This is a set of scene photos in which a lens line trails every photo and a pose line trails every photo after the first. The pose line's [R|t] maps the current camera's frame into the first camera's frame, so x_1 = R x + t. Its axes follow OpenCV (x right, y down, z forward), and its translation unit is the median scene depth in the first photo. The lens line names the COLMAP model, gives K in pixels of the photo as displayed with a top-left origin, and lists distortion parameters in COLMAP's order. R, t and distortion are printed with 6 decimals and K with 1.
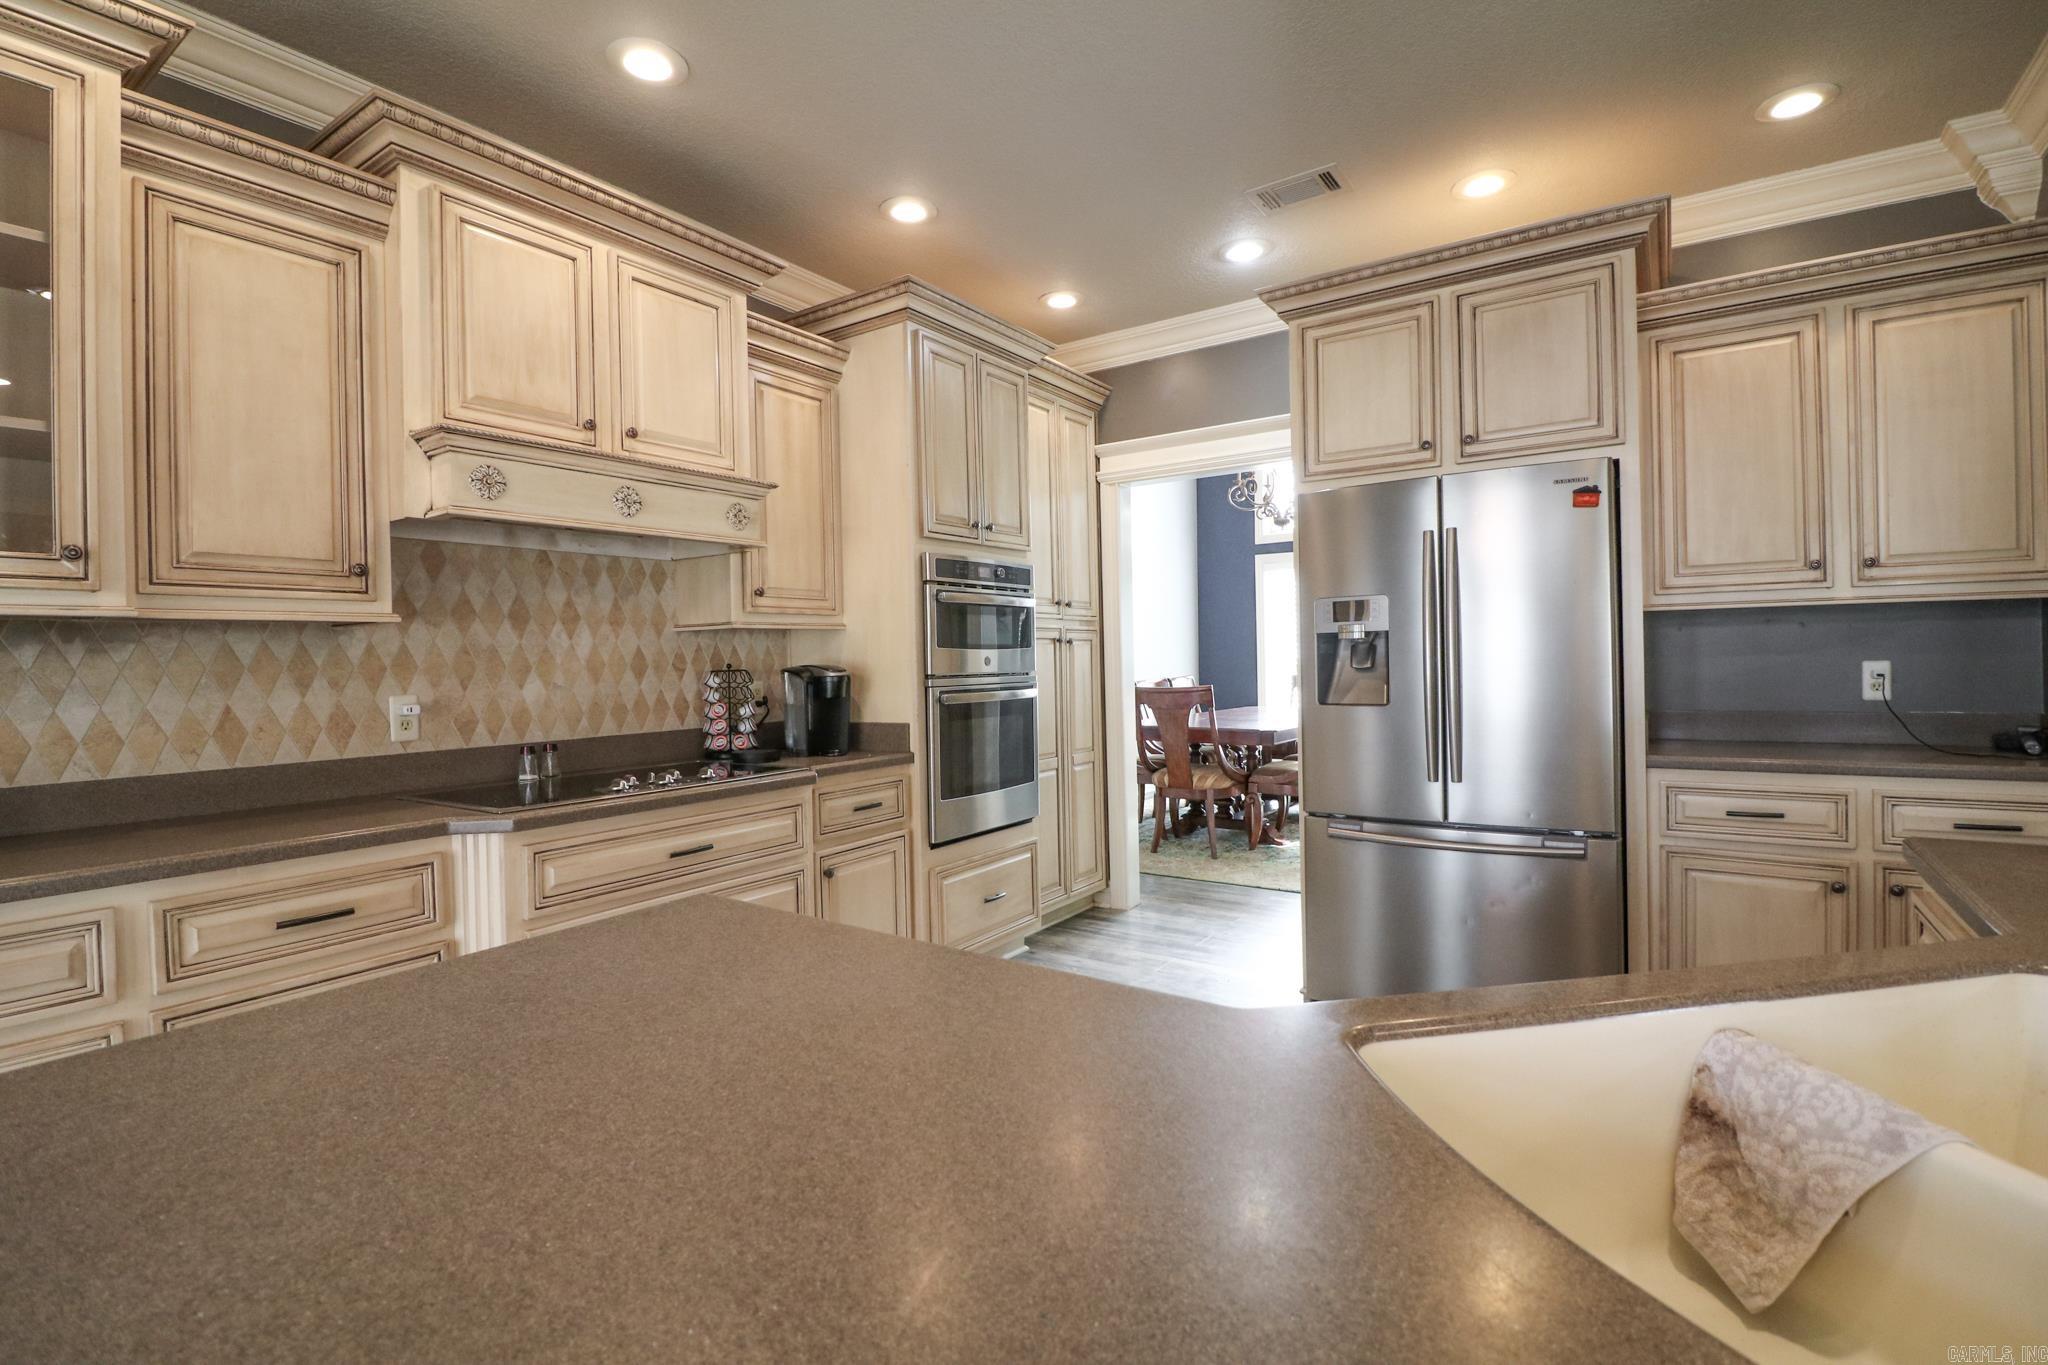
lens RADIAL K [[948.4, 0, 1012.4], [0, 948.4, 663.4], [0, 0, 1]] dist [-0.002314, -0.012097]
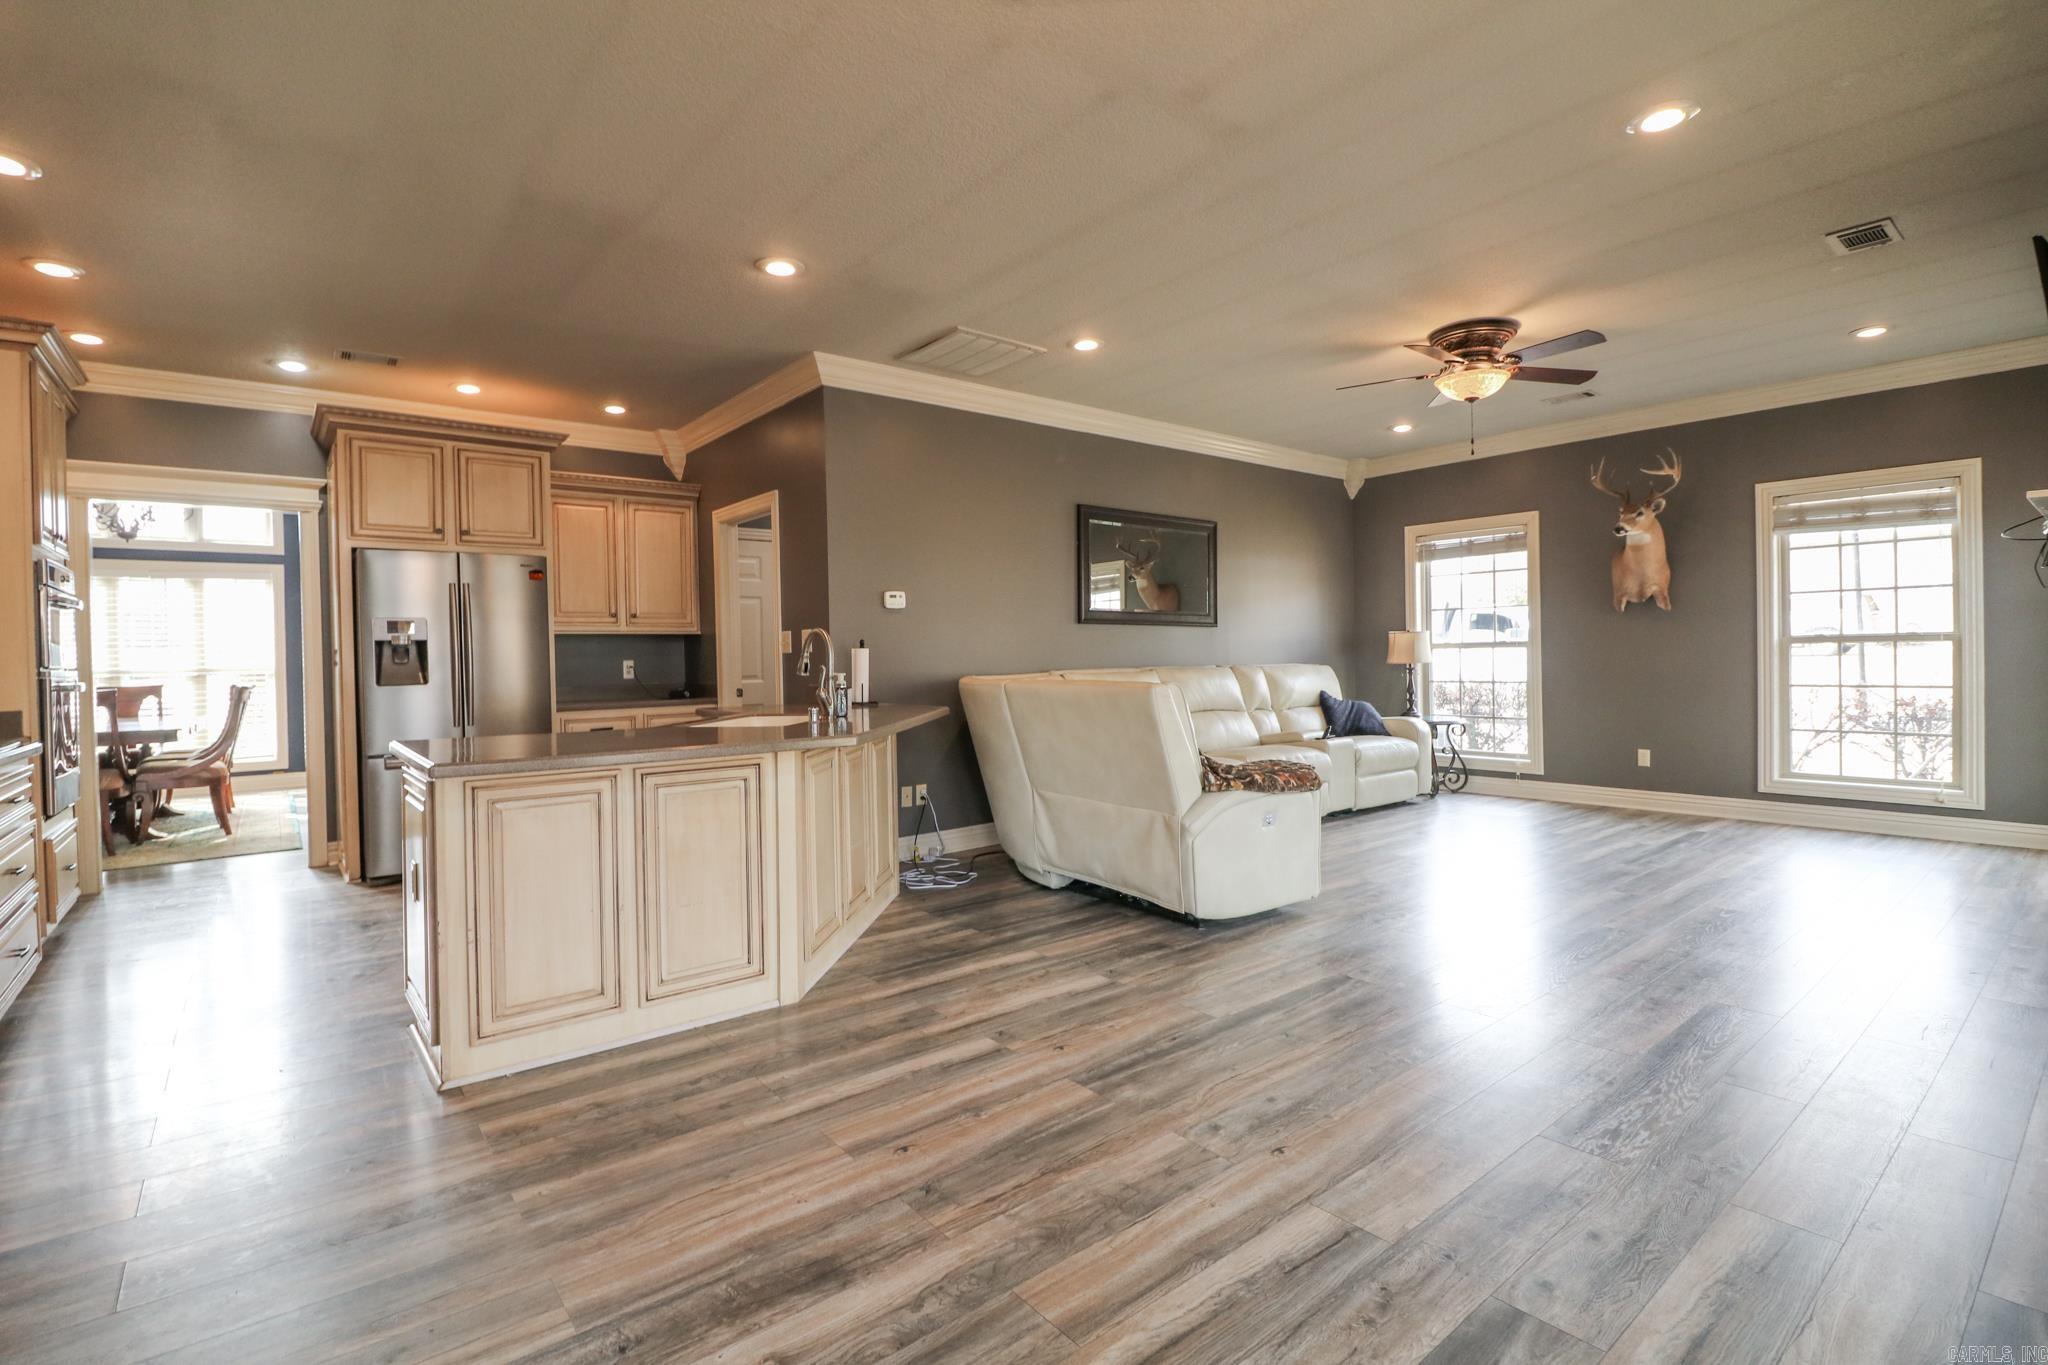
lens RADIAL K [[943.2, 0, 1013.6], [0, 943.2, 664.9], [0, 0, 1]] dist [-0.001823, -0.011397]
pose [[0.285881, 0.005788, 0.958248, -0.970703], [0.018567, 0.999761, -0.011578, 0.052579], [-0.958085, 0.021102, 0.285706, -0.507475]]
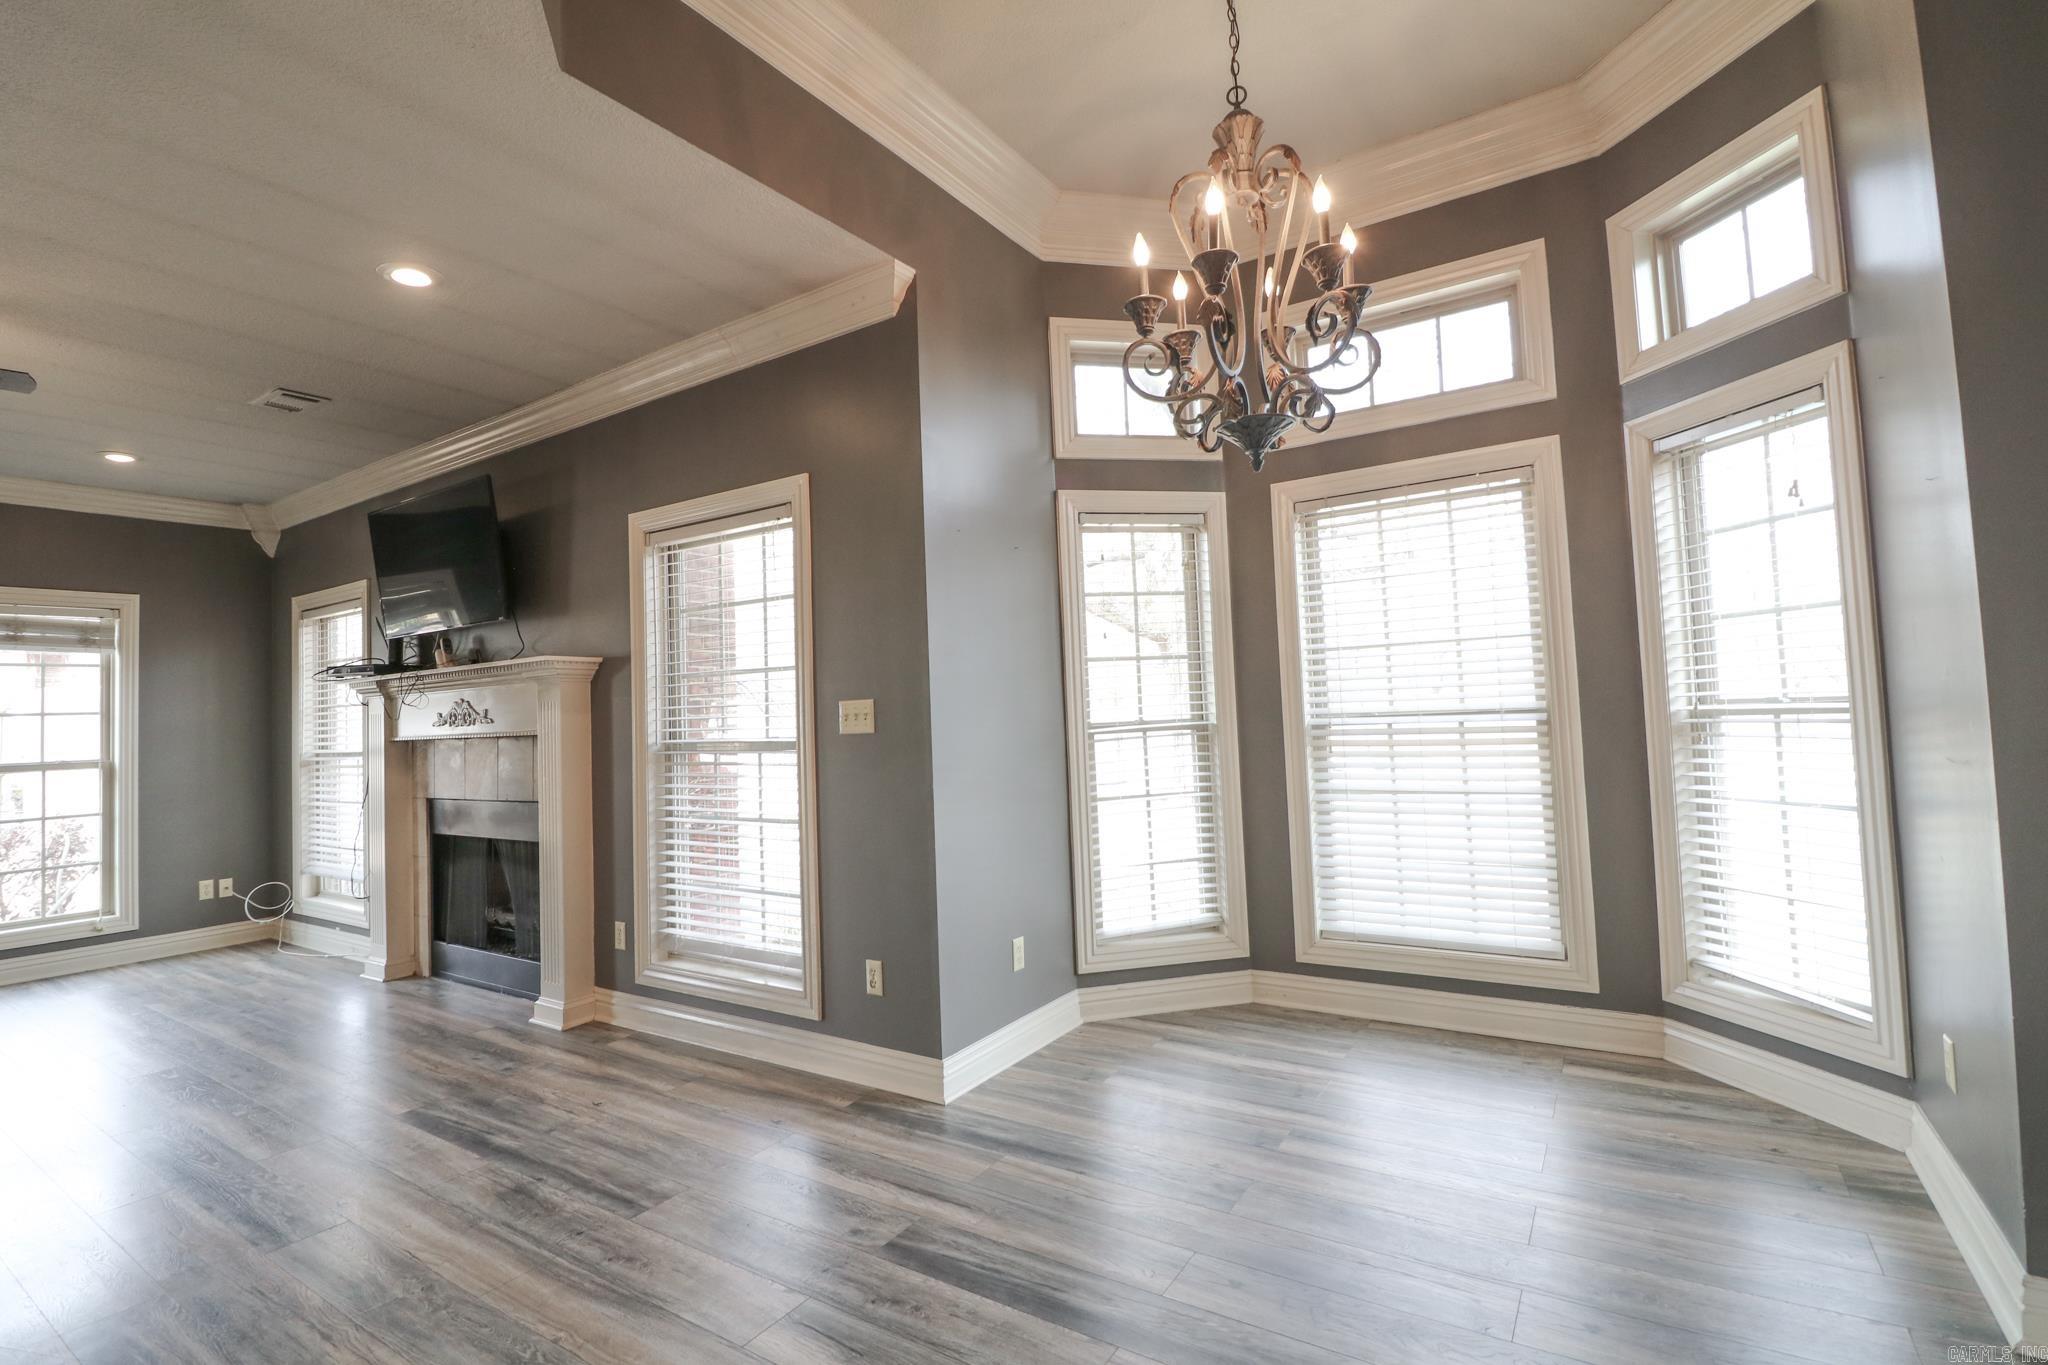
lens RADIAL K [[943.2, 0, 1013.6], [0, 943.2, 664.9], [0, 0, 1]] dist [-0.001823, -0.011397]
pose [[-0.997718, 0.061013, -0.028932, -0.445735], [0.062188, 0.997197, -0.041599, 0.001584], [0.026313, -0.043304, -0.998715, 0.179252]]
